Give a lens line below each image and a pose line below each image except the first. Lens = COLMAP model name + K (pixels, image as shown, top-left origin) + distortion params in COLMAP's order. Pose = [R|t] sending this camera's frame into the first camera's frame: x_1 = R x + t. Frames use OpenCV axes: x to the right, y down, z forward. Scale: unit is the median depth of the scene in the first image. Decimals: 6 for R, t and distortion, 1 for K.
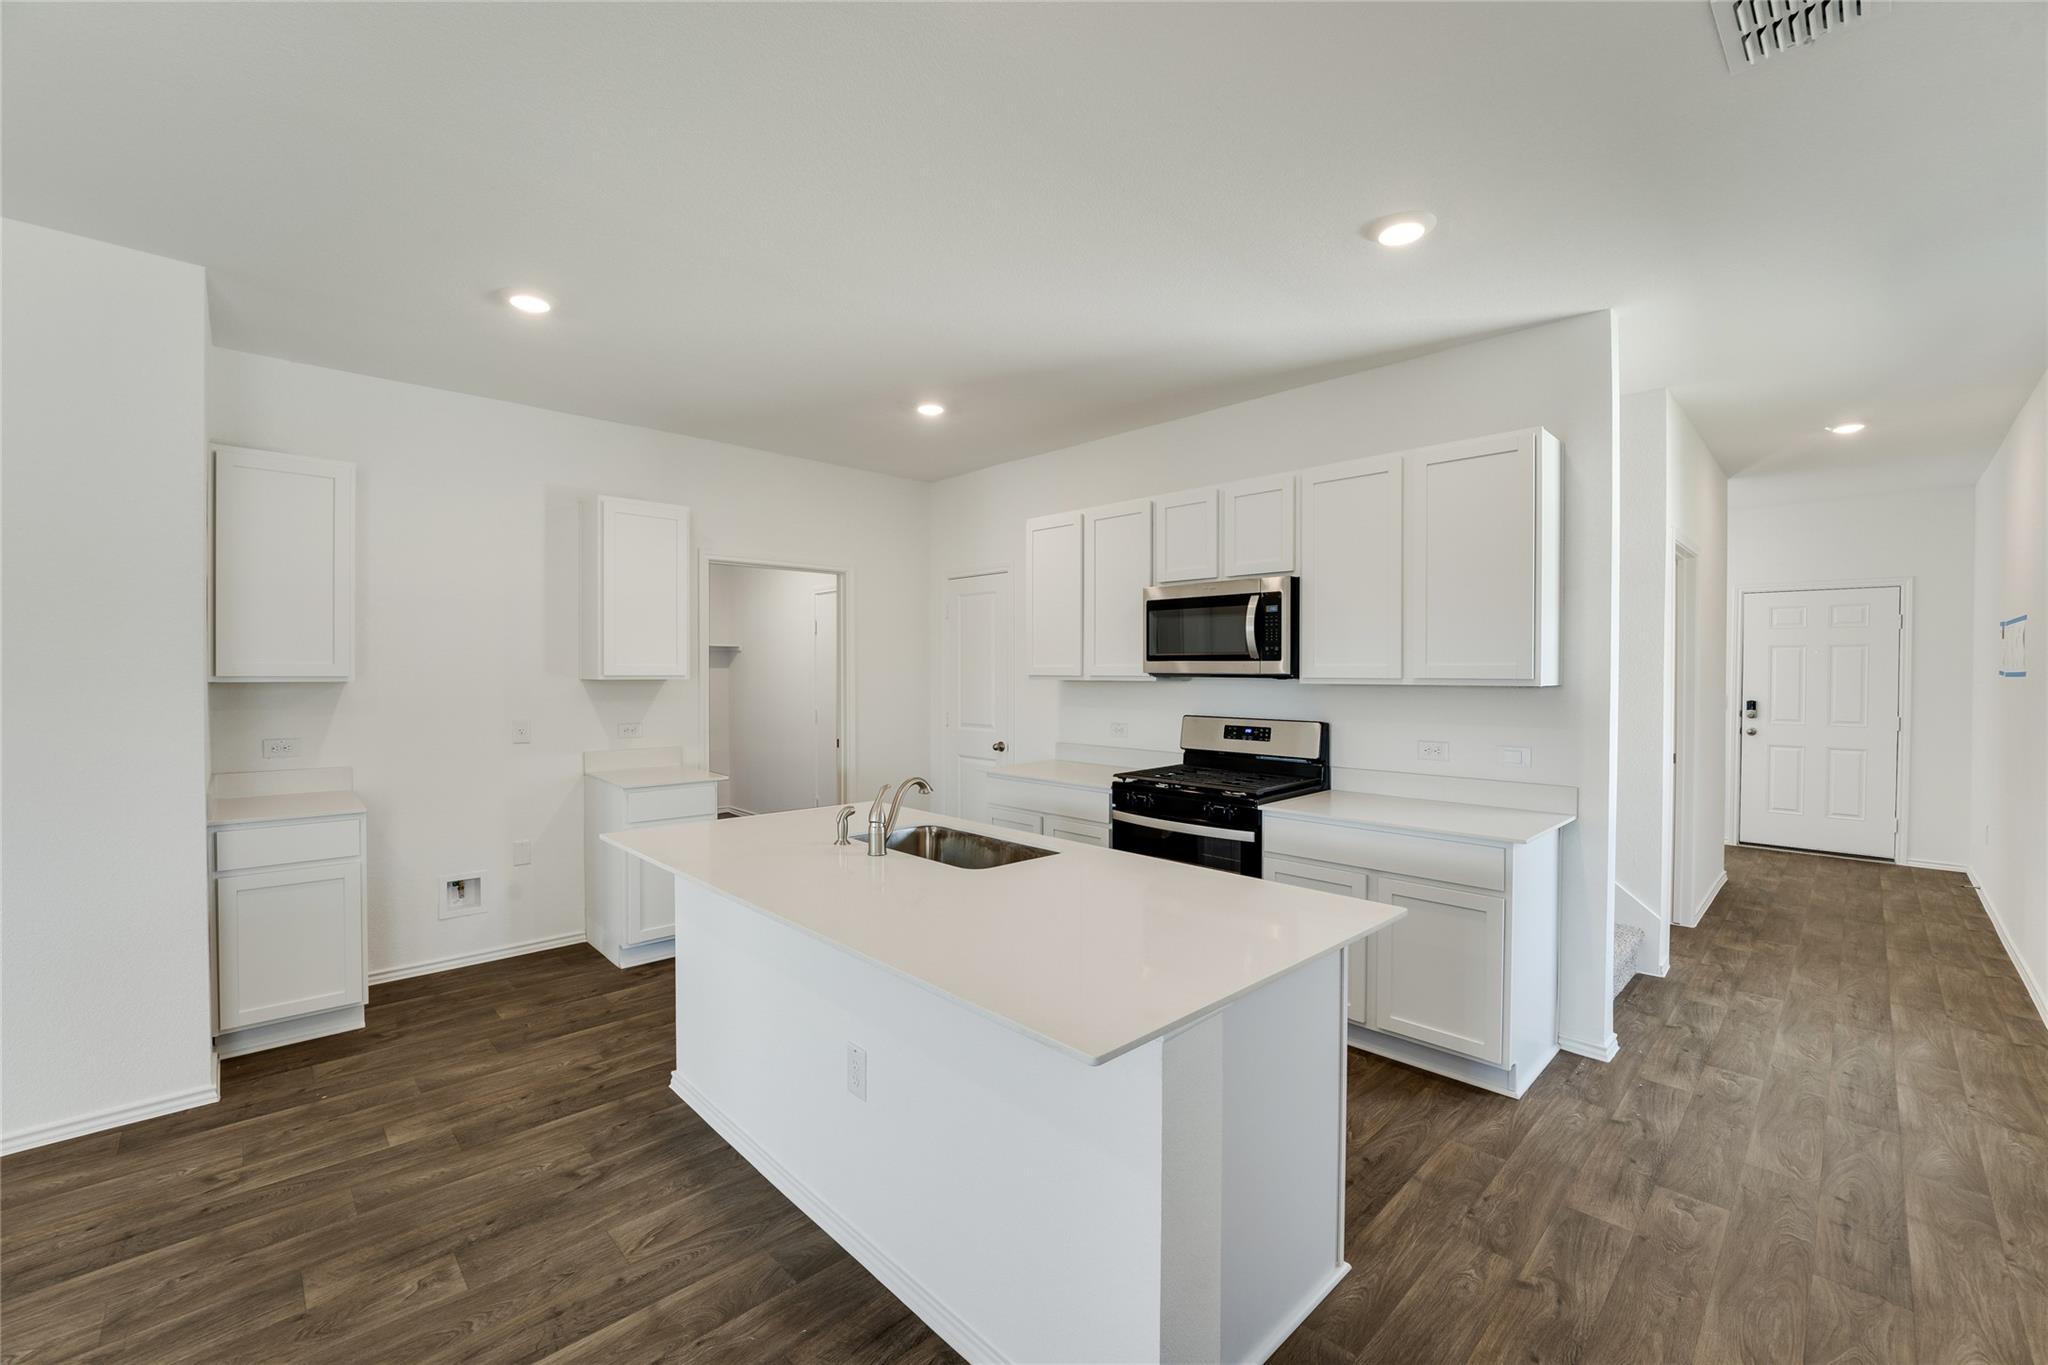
lens RADIAL K [[832.9, 0, 1015.8], [0, 832.9, 692.8], [0, 0, 1]] dist [-0.019958, 0.000626]
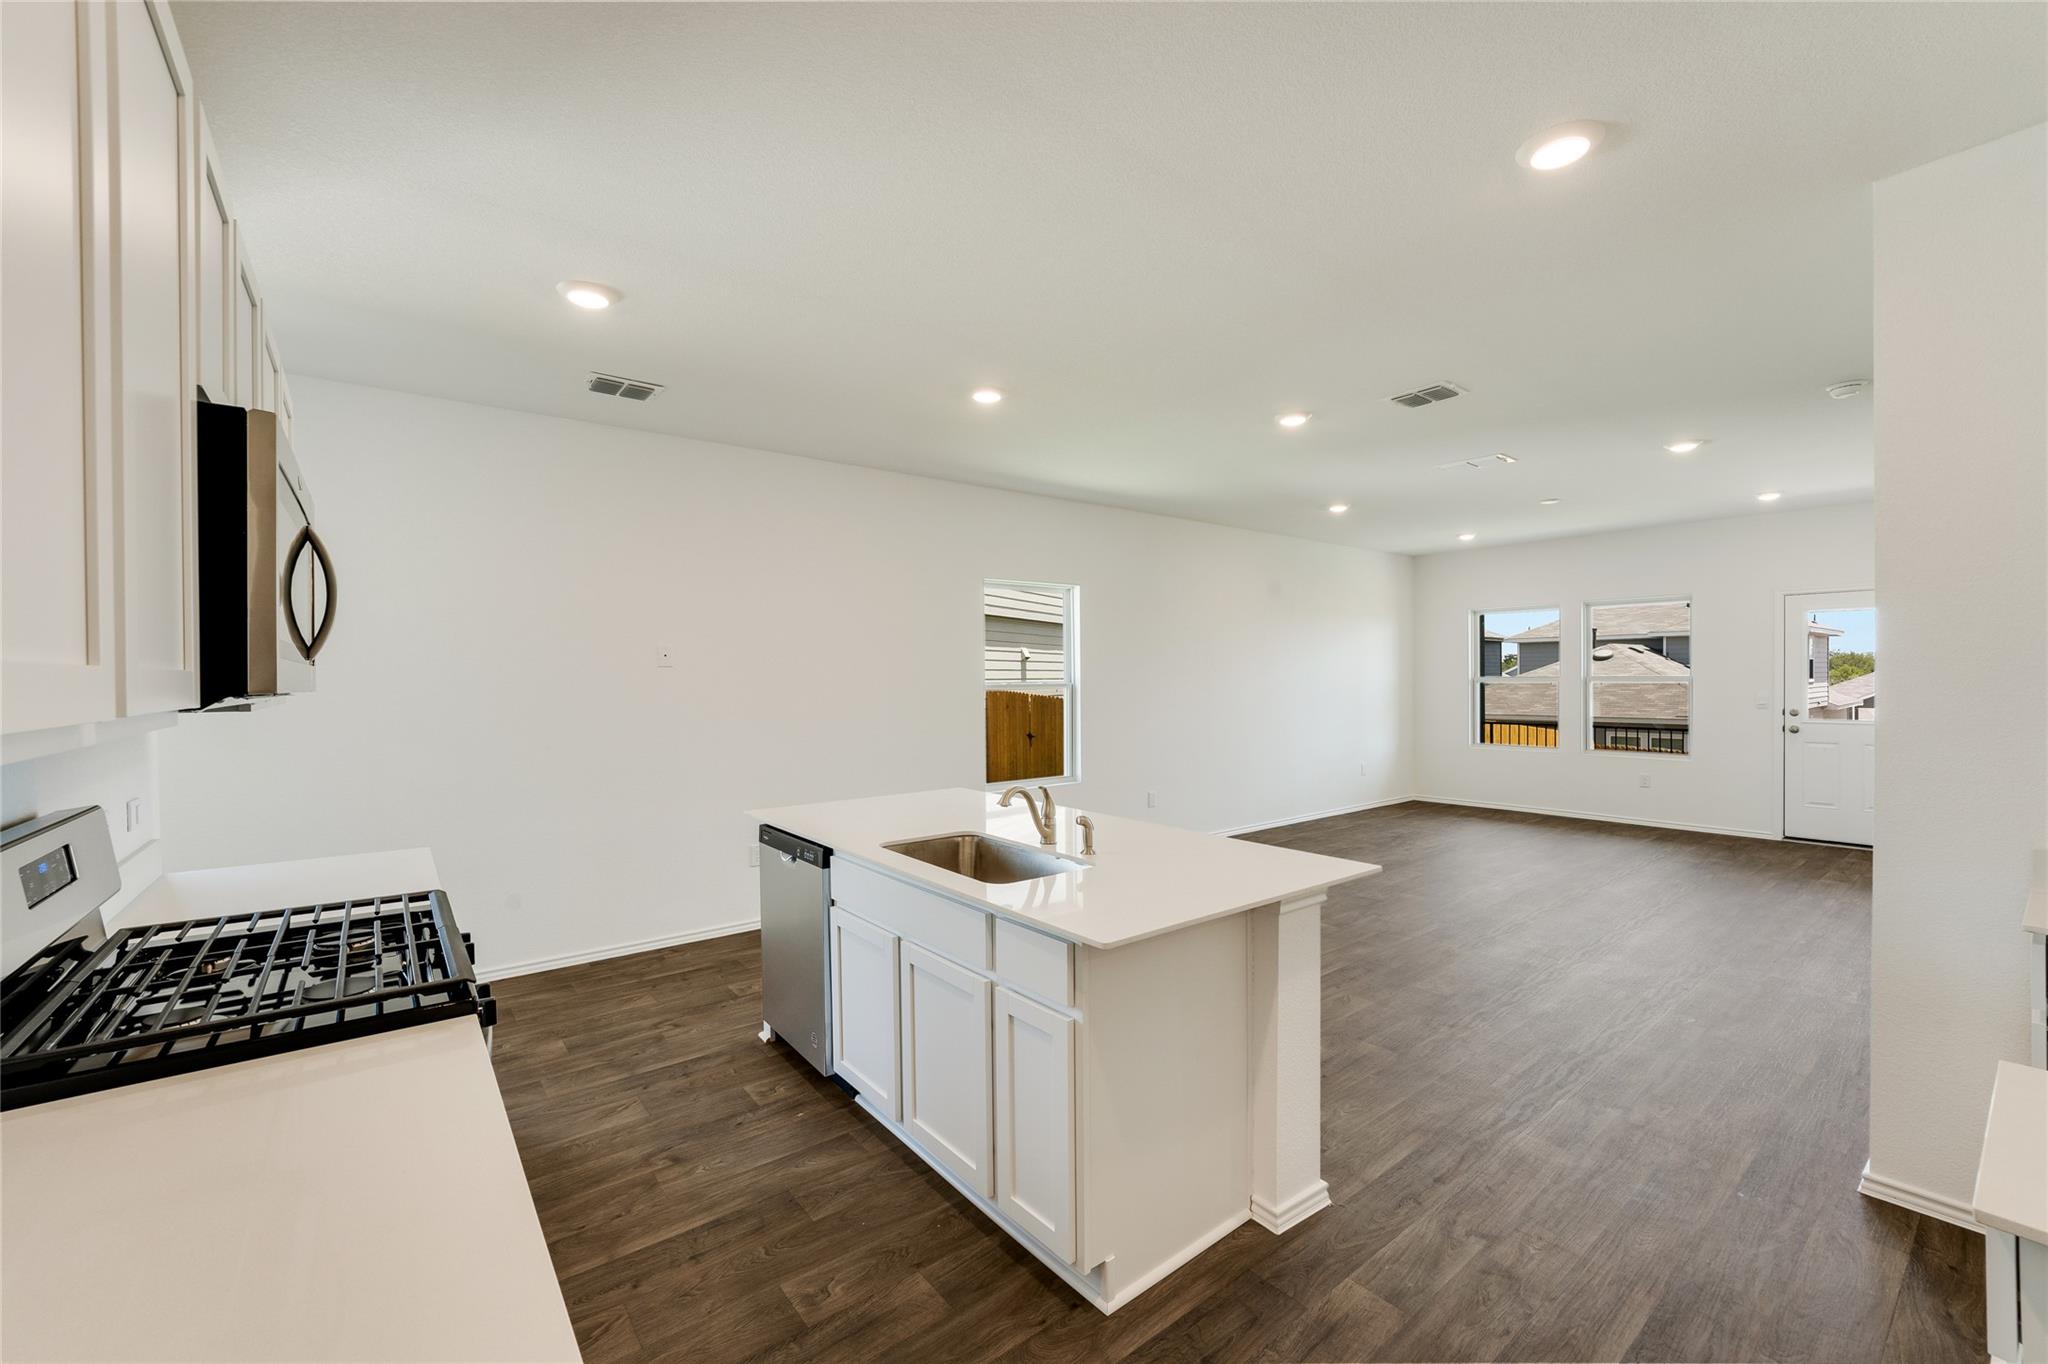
lens RADIAL K [[826.2, 0, 1020.5], [0, 826.2, 686.2], [0, 0, 1]] dist [-0.003105, -0.000248]
pose [[-0.994944, 0.019465, 0.098523, -1.158471], [0.021471, 0.999582, 0.019337, -0.038544], [-0.098105, 0.021355, -0.994947, 2.111321]]
